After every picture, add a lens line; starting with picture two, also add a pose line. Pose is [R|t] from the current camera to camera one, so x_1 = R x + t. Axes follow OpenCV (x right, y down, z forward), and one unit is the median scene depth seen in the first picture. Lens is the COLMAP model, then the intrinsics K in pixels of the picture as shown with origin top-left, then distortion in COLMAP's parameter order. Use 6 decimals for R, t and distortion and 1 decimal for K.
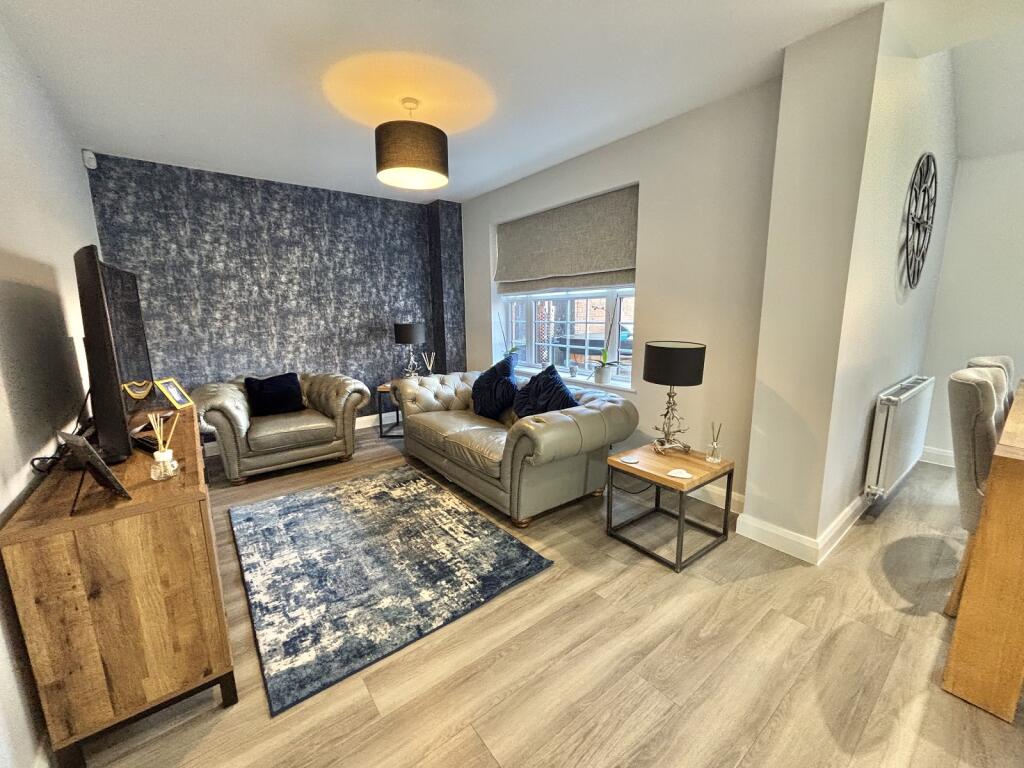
lens RADIAL K [[414.7, 0, 510.6], [0, 414.7, 385.4], [0, 0, 1]] dist [-0.000144, -0.000107]
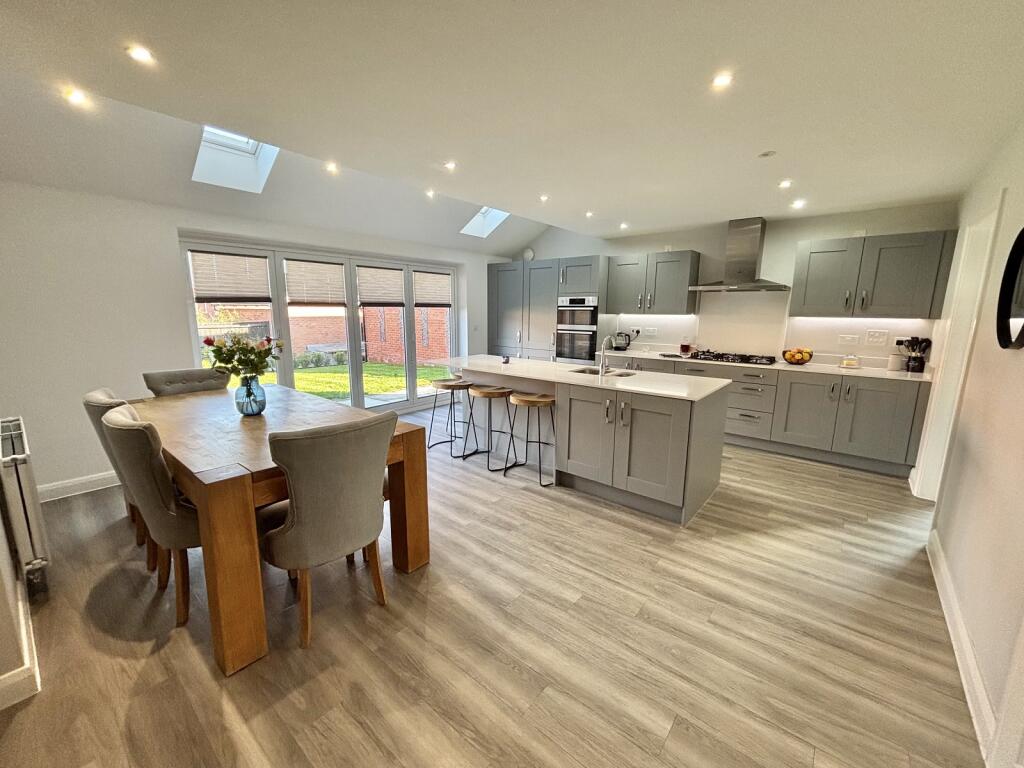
lens RADIAL K [[414.7, 0, 510.3], [0, 414.7, 384.5], [0, 0, 1]] dist [-0.000144, -0.000107]
pose [[-0.215627, -0.163050, 0.962767, -0.120859], [0.171701, 0.964267, 0.201760, -0.147475], [-0.961262, 0.208813, -0.179926, 0.200199]]
